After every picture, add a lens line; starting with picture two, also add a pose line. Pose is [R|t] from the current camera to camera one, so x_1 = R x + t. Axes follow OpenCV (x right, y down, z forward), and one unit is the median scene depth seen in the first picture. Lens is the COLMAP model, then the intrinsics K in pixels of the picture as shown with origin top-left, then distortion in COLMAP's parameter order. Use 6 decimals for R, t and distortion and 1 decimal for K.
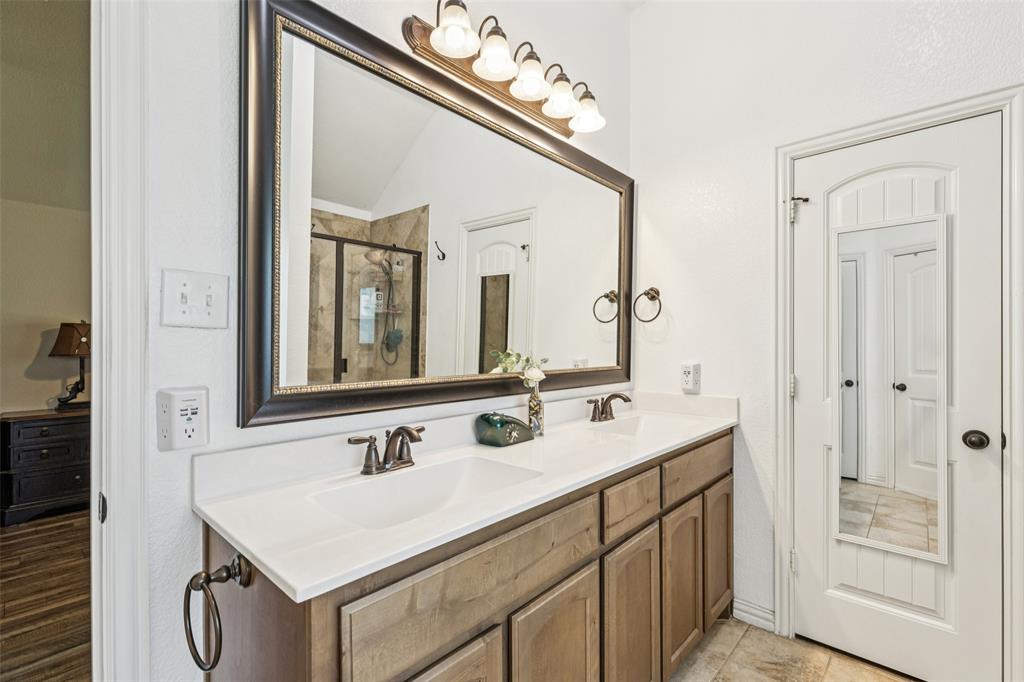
lens RADIAL K [[462.1, 0, 513.3], [0, 462.1, 343.0], [0, 0, 1]] dist [0.003796, 0.000469]
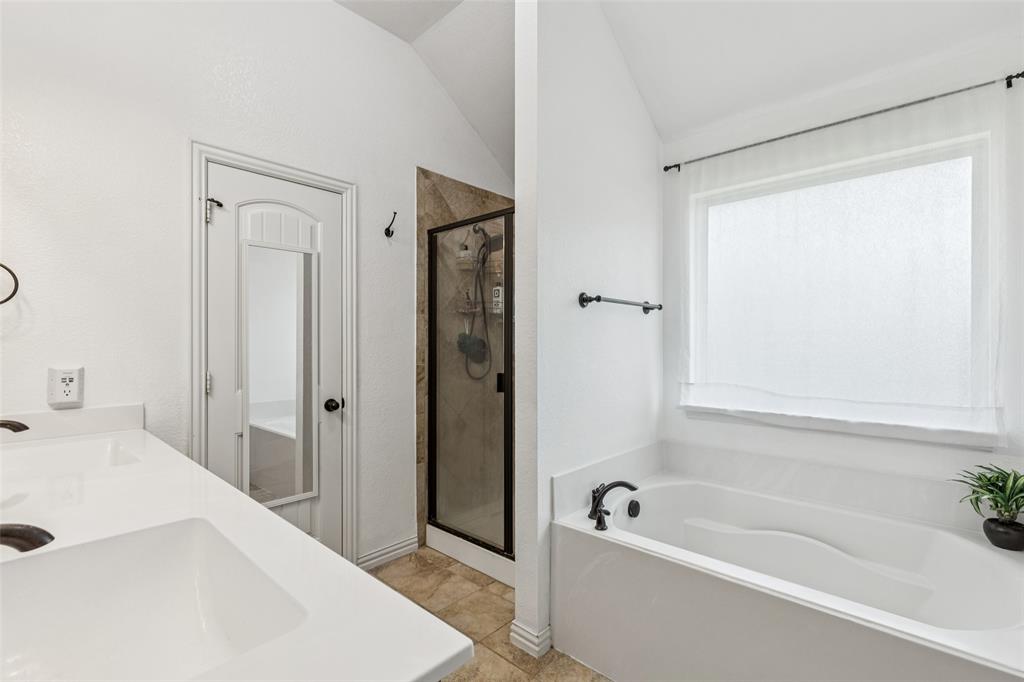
lens RADIAL K [[462.1, 0, 510.6], [0, 462.1, 341.9], [0, 0, 1]] dist [0.003796, 0.000469]
pose [[0.003676, 0.005968, 0.999975, -0.429690], [-0.000931, 0.999982, -0.005964, 0.009119], [-0.999993, -0.000909, 0.003681, 0.345709]]
